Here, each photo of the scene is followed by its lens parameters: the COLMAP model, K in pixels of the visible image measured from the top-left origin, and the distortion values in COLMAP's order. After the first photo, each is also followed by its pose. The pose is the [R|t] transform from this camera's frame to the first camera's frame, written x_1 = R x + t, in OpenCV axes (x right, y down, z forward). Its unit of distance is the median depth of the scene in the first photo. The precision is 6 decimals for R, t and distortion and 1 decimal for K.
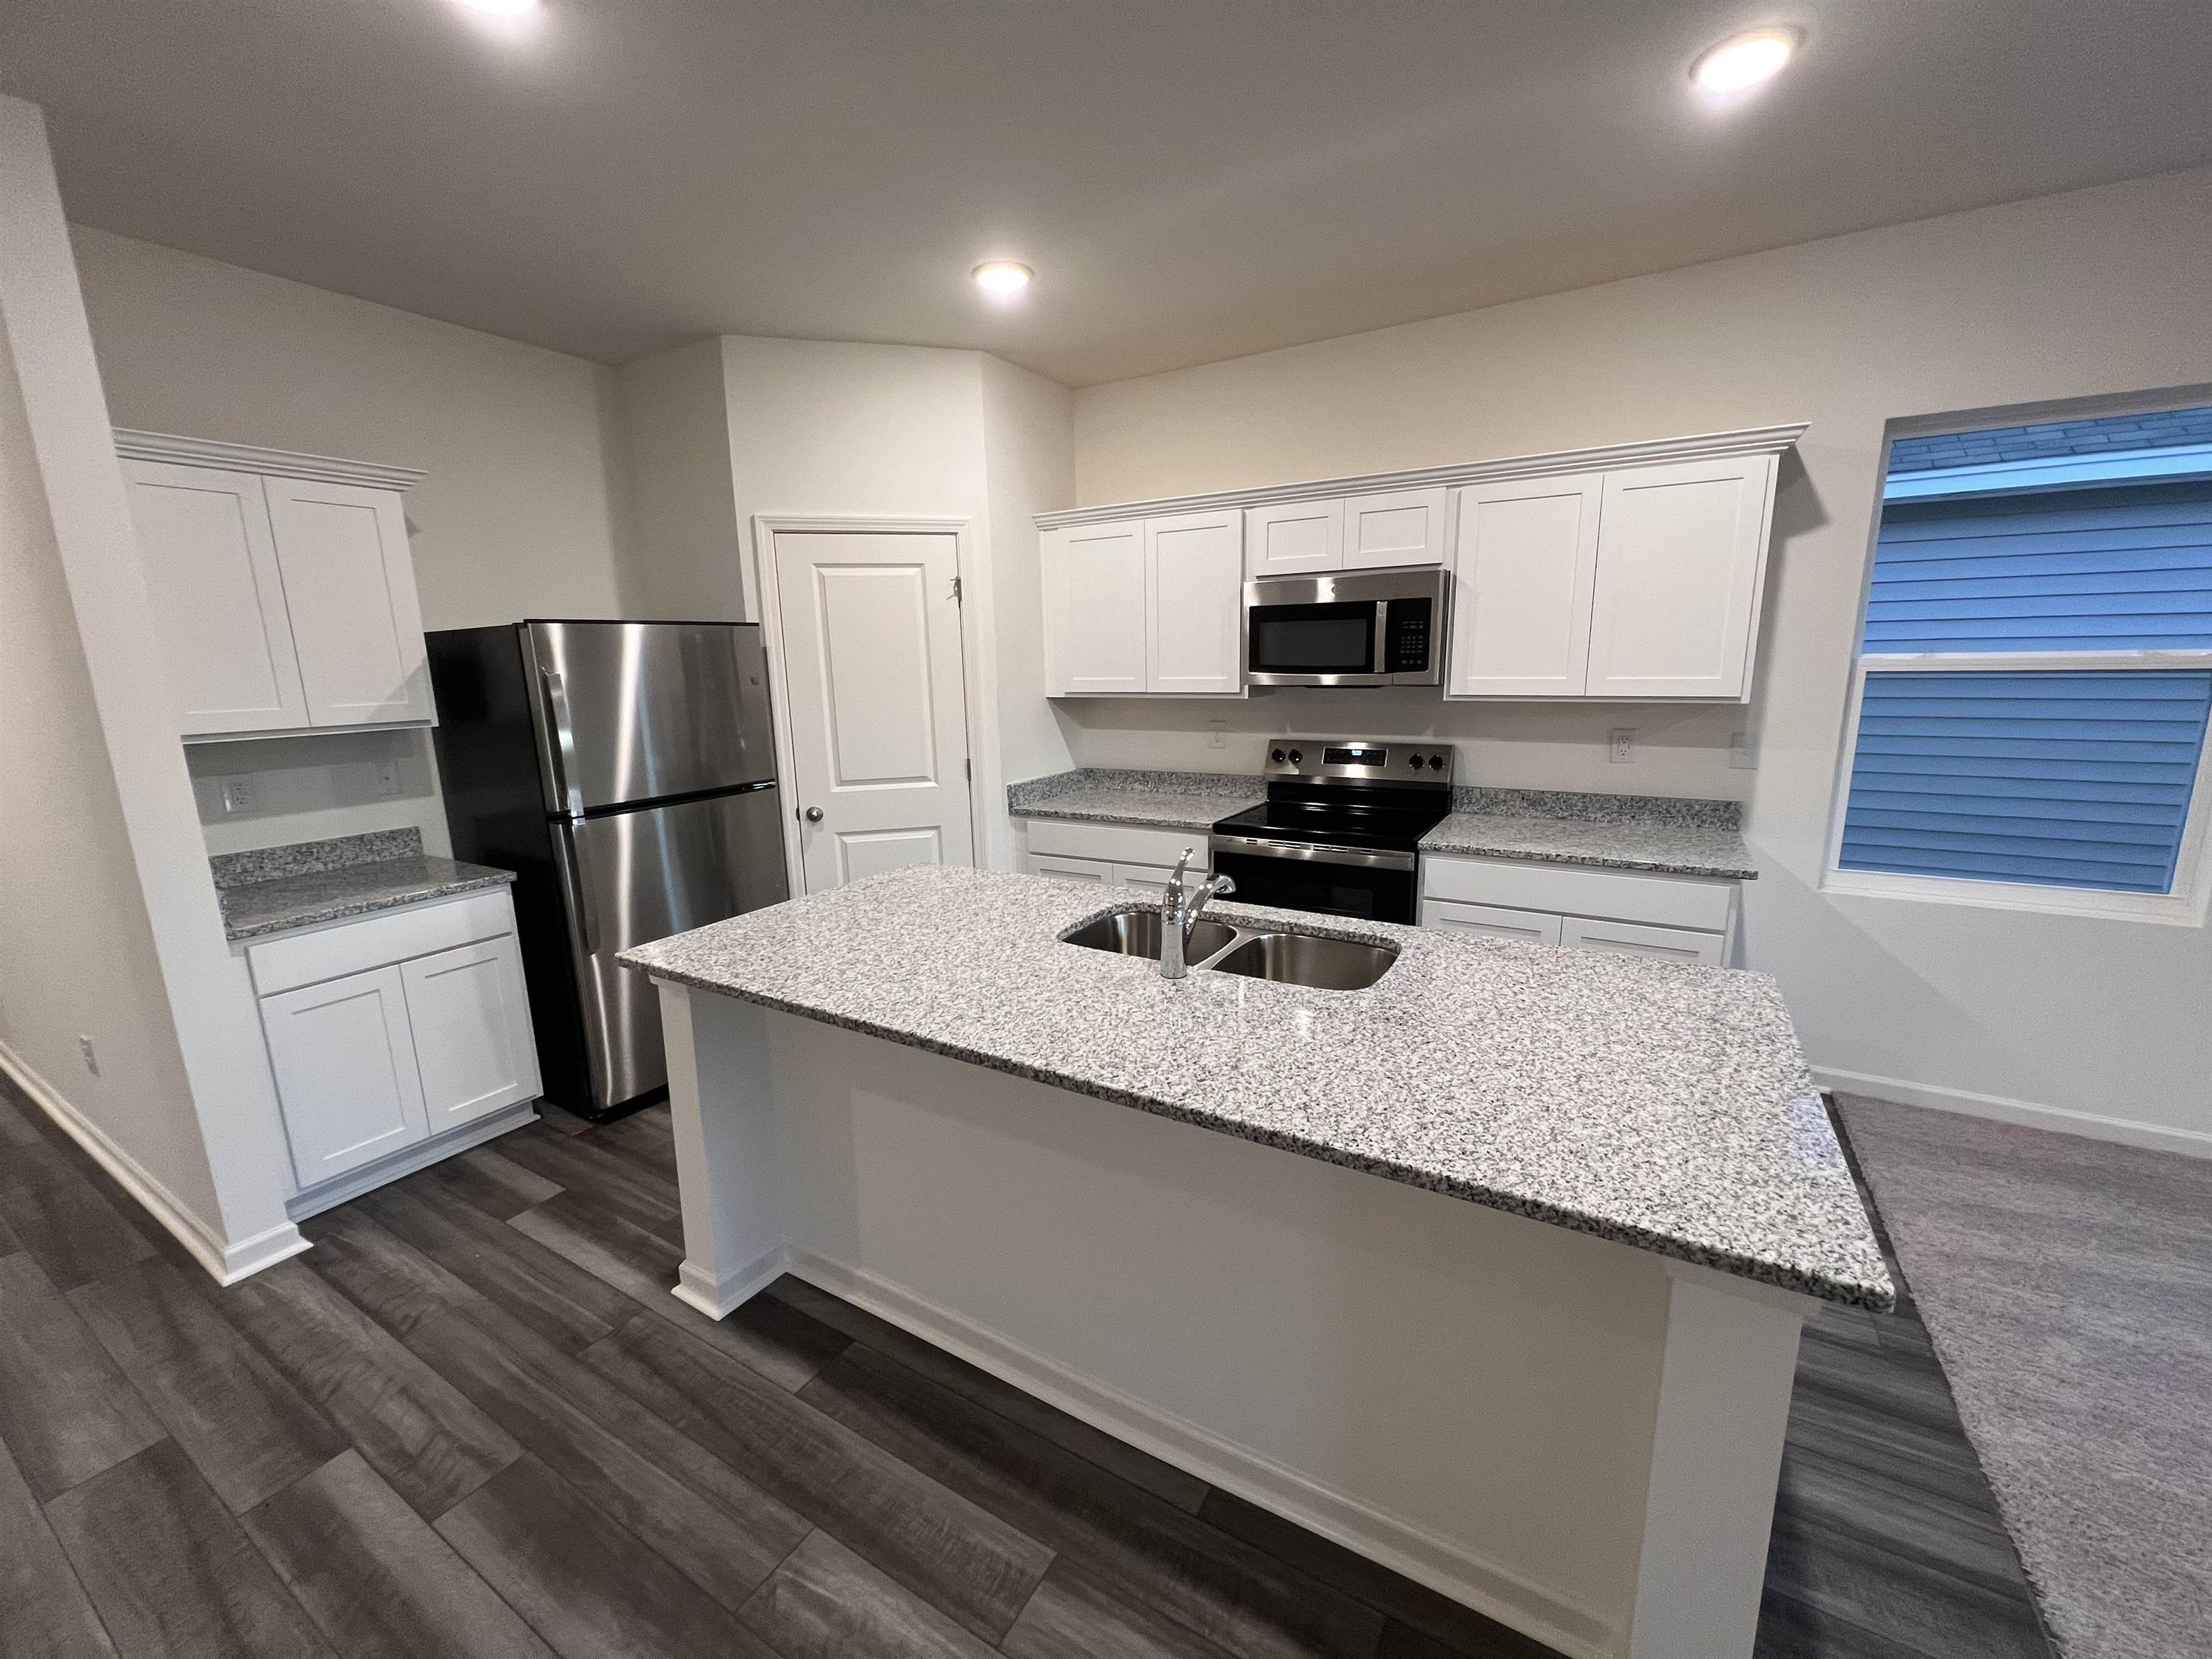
lens RADIAL K [[892.9, 0, 1108.3], [0, 892.9, 824.8], [0, 0, 1]] dist [0.000981, -0.000427]
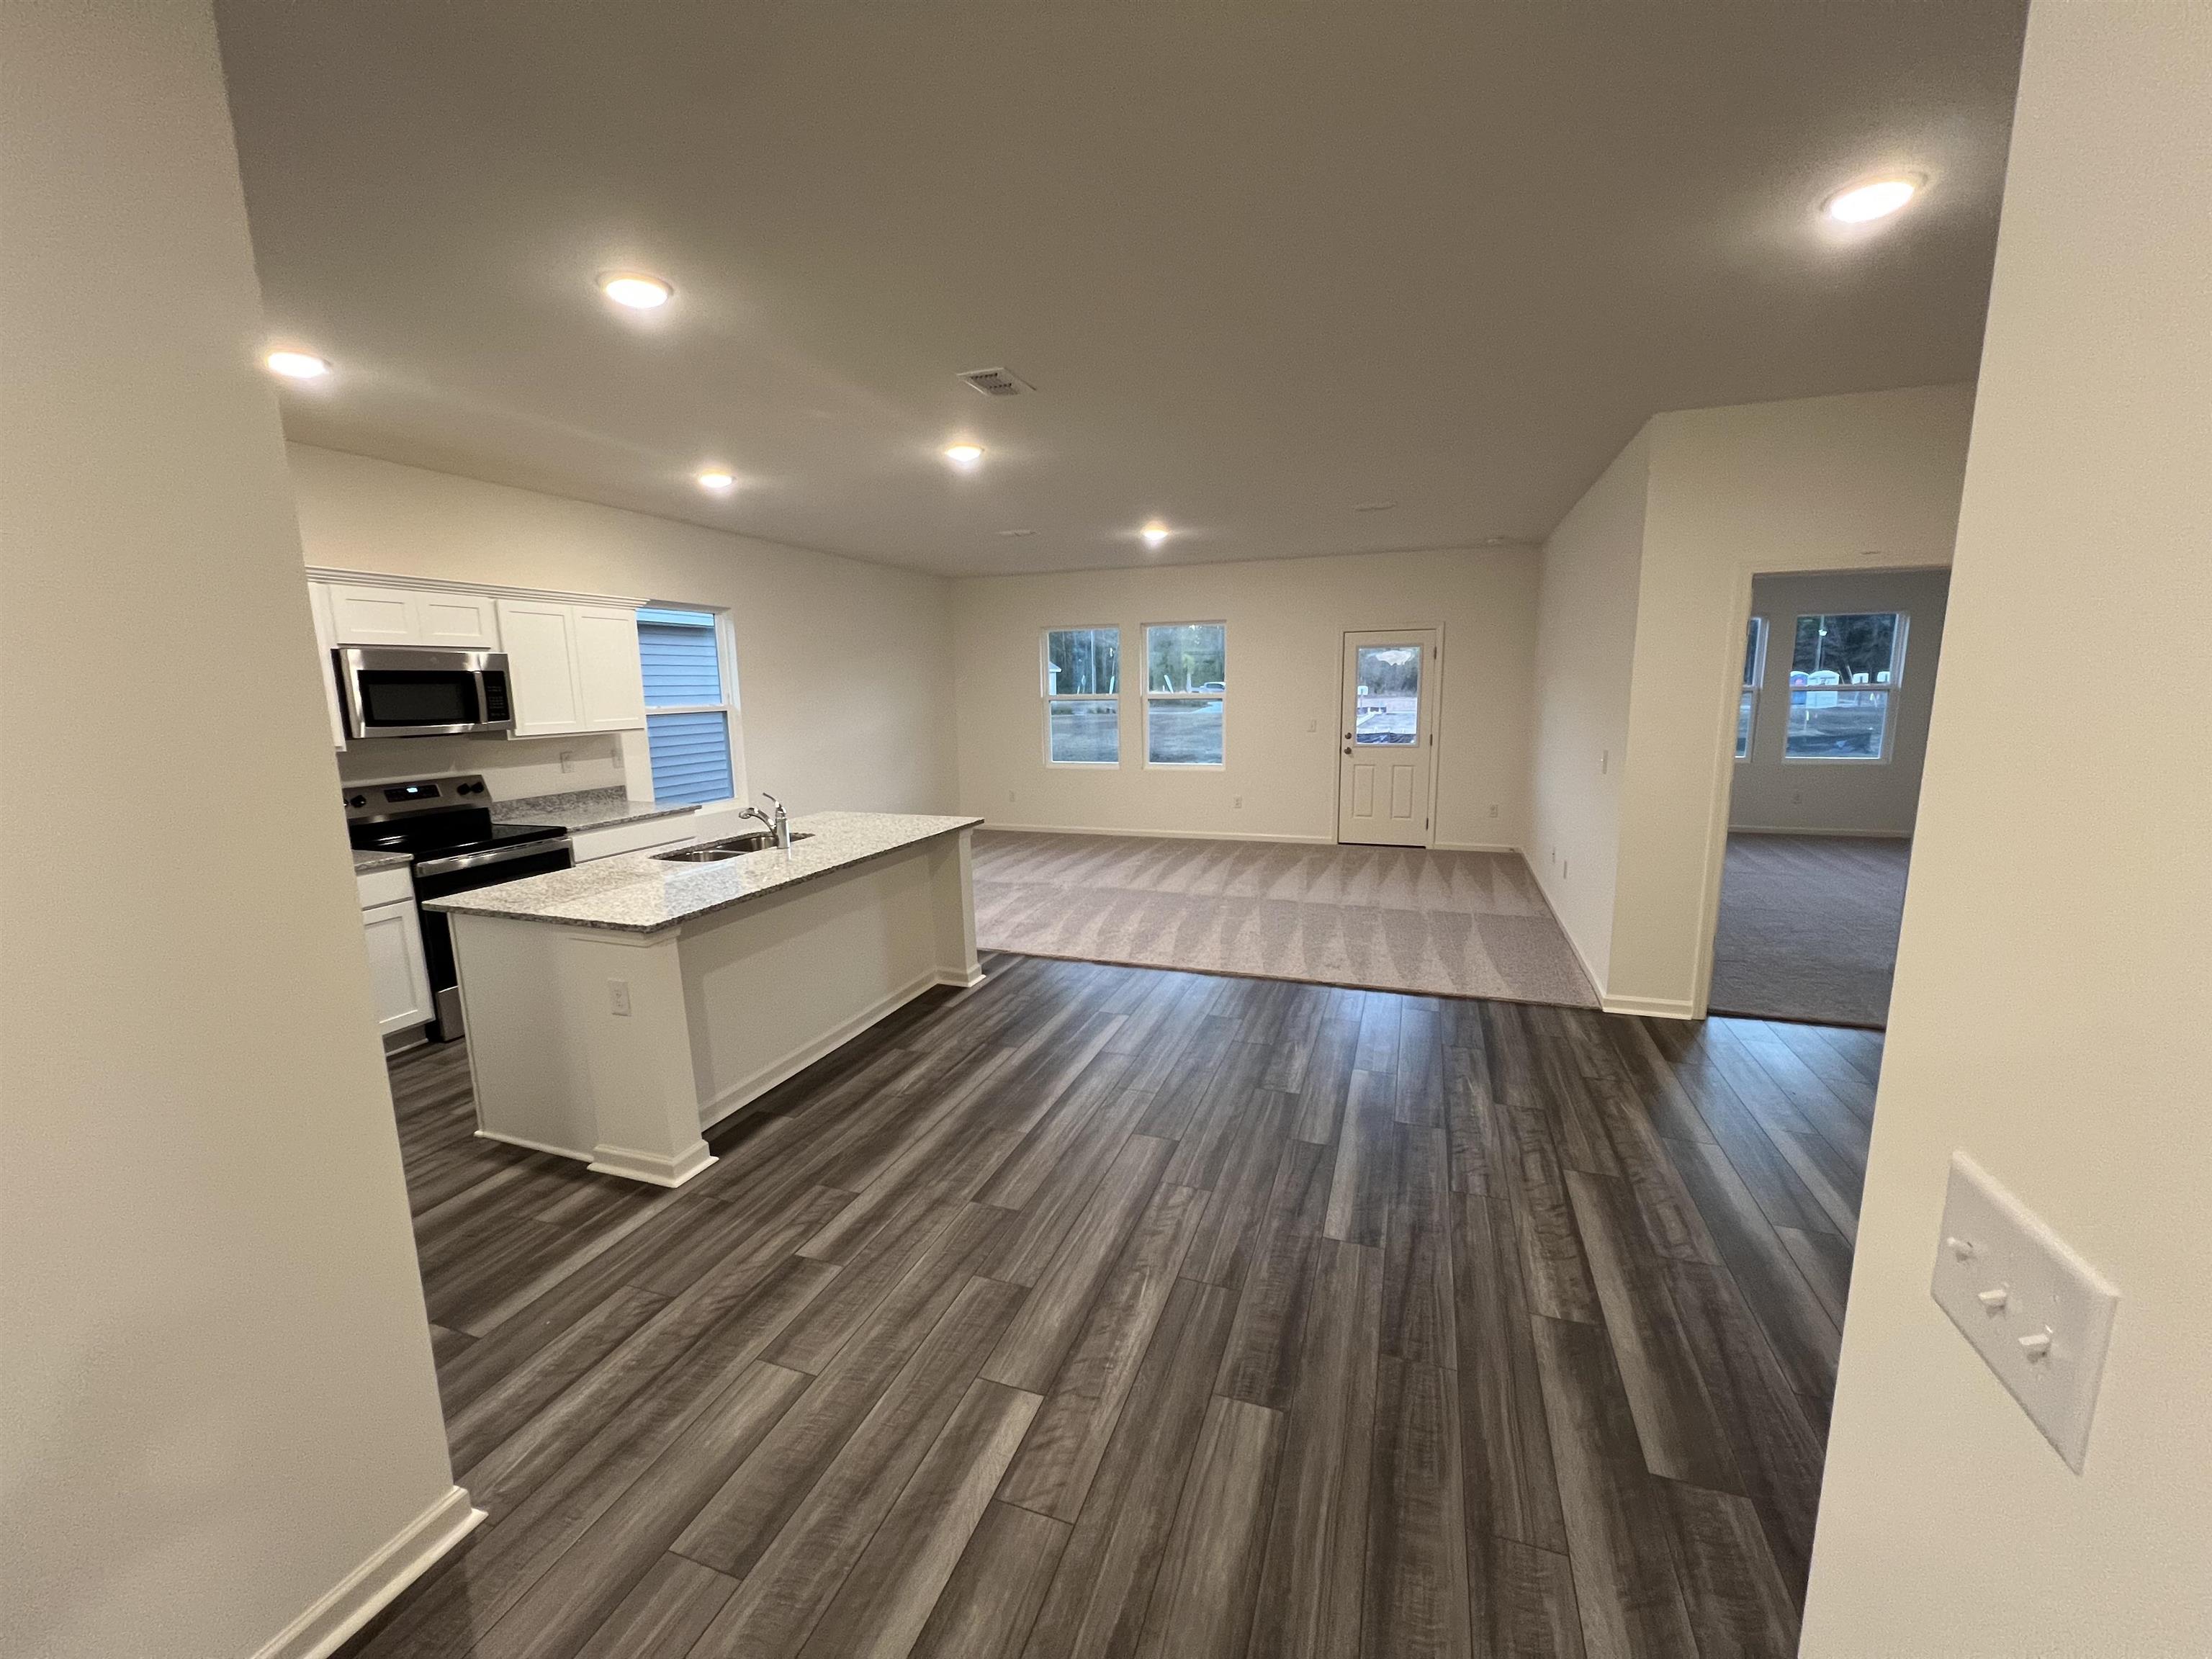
lens RADIAL K [[886.7, 0, 1107.7], [0, 886.7, 836.2], [0, 0, 1]] dist [-0.003697, -0.000241]
pose [[-0.198976, -0.146302, 0.969022, -1.847300], [0.205747, 0.960521, 0.187266, -0.085362], [-0.958163, 0.236635, -0.161020, 0.495181]]
